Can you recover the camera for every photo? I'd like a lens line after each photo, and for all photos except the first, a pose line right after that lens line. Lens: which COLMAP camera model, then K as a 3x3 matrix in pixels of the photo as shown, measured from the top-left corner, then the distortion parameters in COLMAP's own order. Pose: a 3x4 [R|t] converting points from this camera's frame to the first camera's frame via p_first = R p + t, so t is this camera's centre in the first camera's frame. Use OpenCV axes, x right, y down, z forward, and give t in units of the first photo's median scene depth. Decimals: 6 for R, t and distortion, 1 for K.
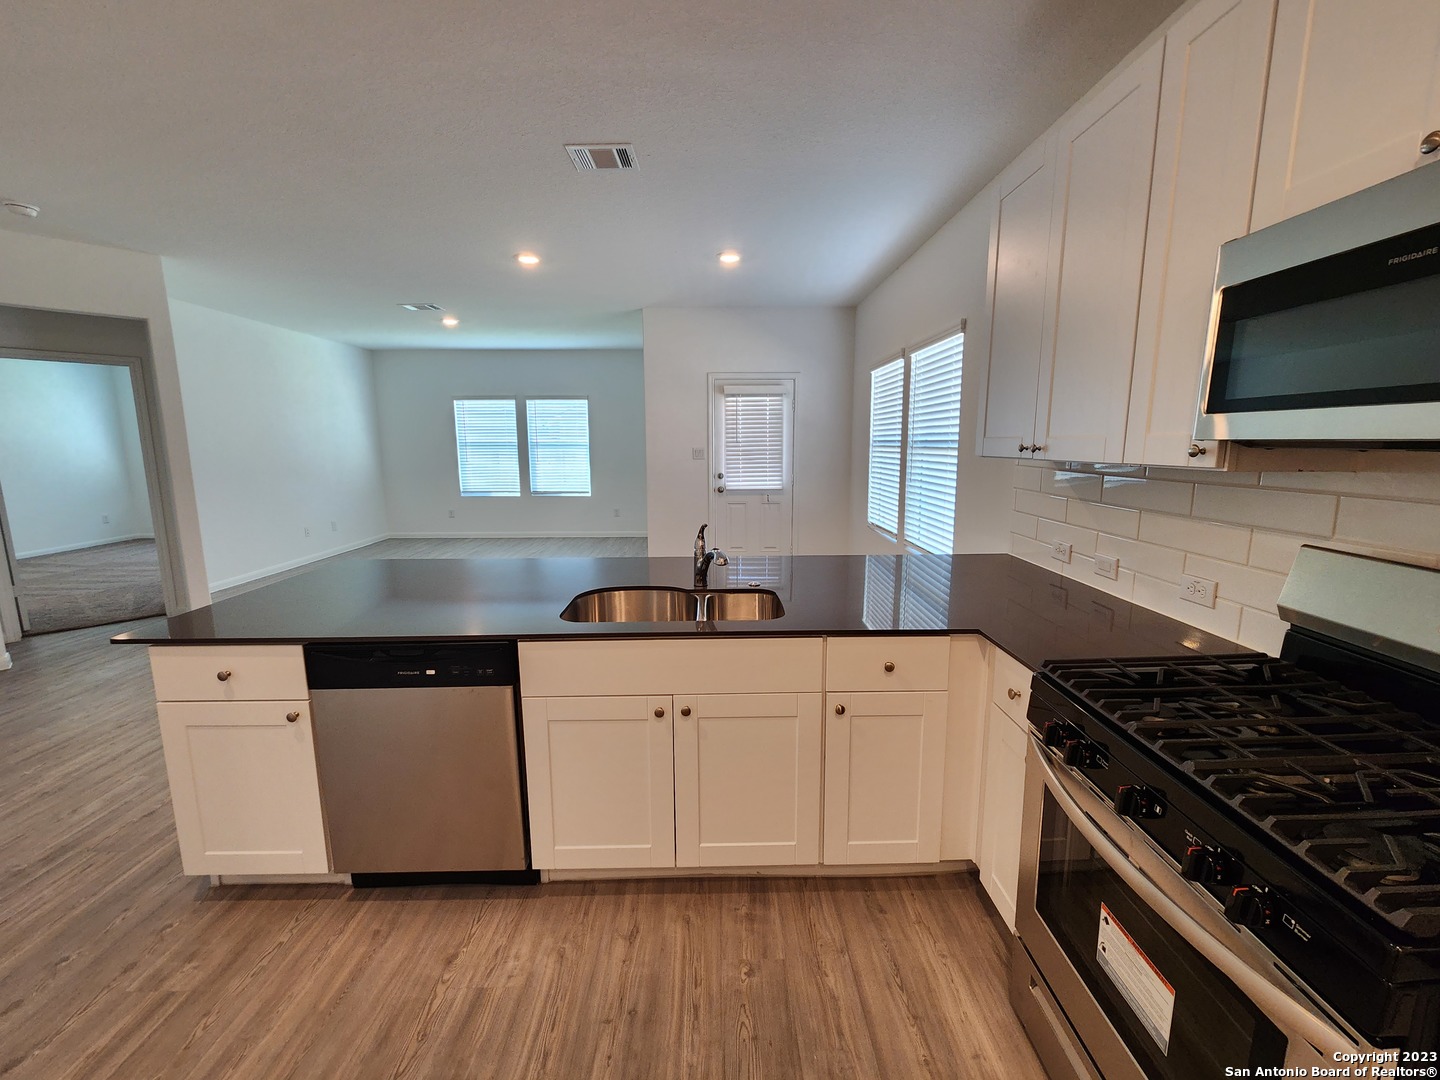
lens RADIAL K [[589.6, 0, 716.8], [0, 589.6, 534.2], [0, 0, 1]] dist [-0.001552, -0.000456]
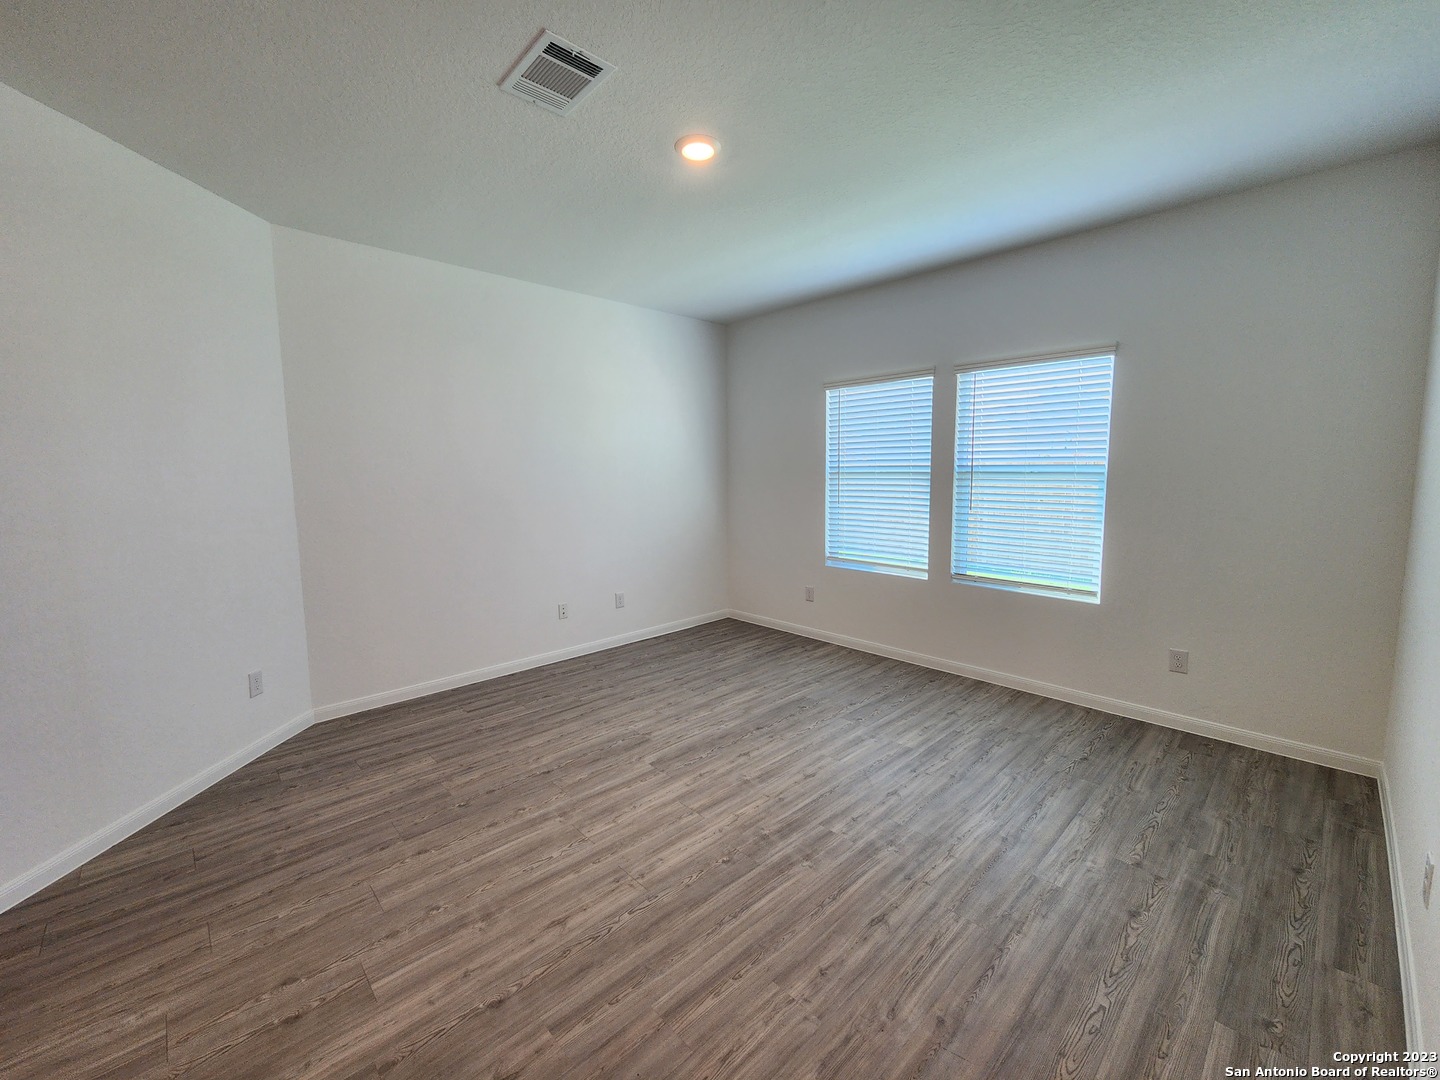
lens RADIAL K [[592.1, 0, 717.8], [0, 592.1, 531.0], [0, 0, 1]] dist [-0.000934, -0.000180]
pose [[0.683398, 0.075619, -0.726119, -0.160459], [-0.107561, 0.994196, 0.002304, -0.130184], [0.722079, 0.076528, 0.687565, 0.824462]]
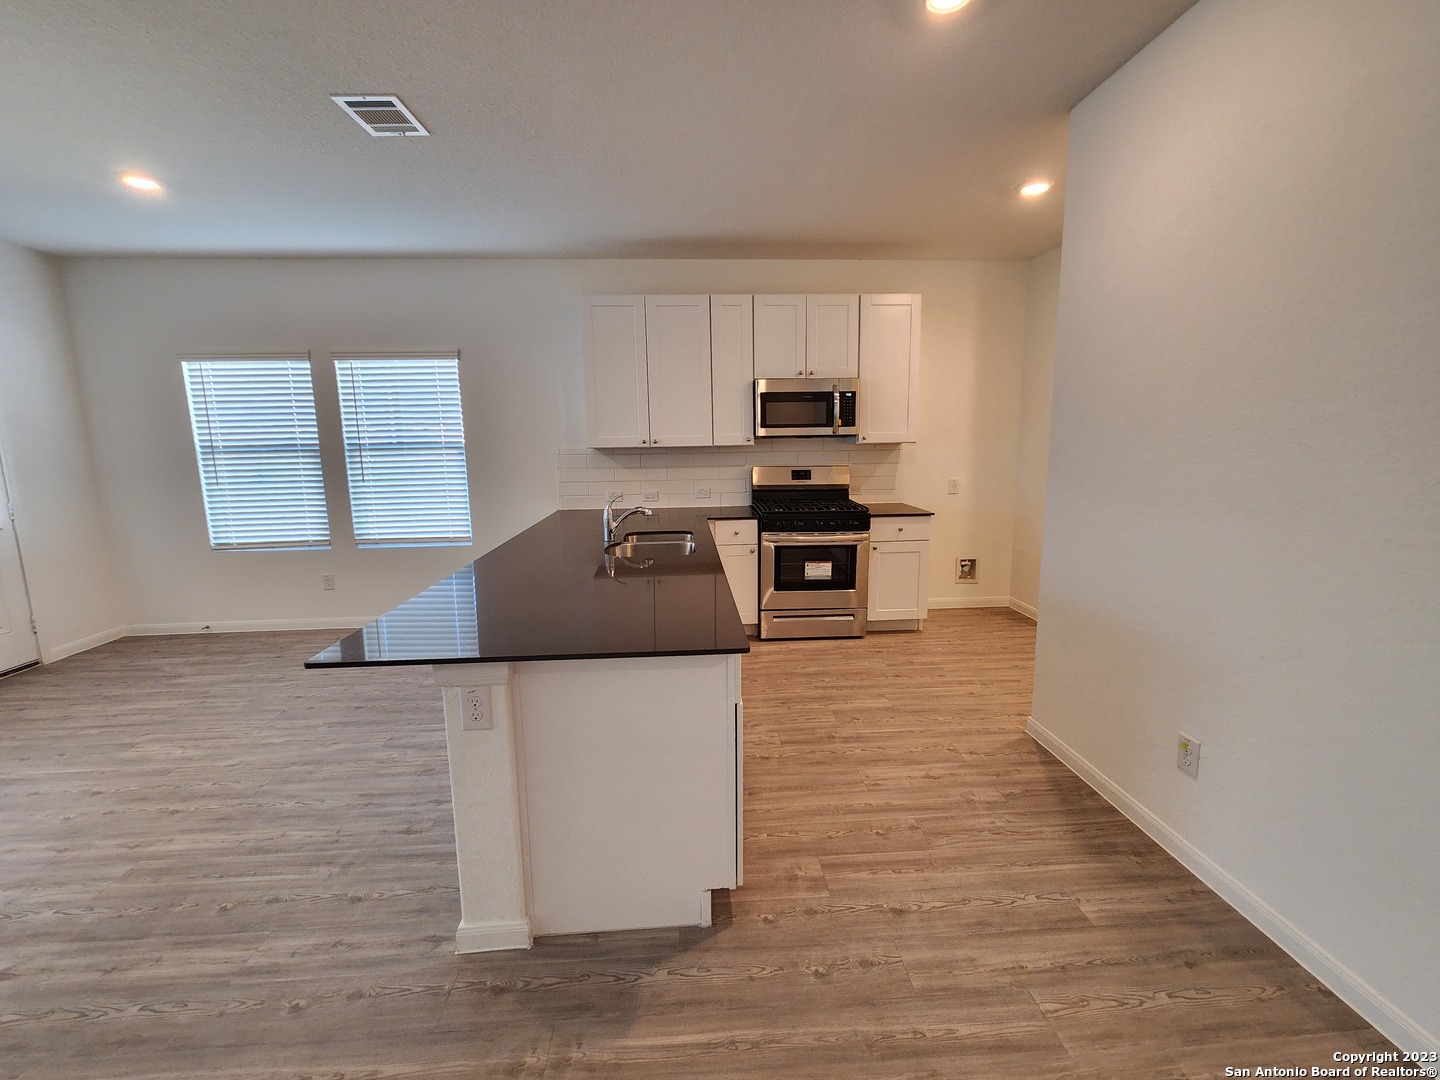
lens RADIAL K [[589.5, 0, 723.3], [0, 589.5, 530.6], [0, 0, 1]] dist [-0.000167, -0.001009]
pose [[-0.051745, -0.151750, 0.987063, -0.543394], [0.172921, 0.972096, 0.158514, -0.043553], [-0.983576, 0.178886, -0.024060, 0.292225]]
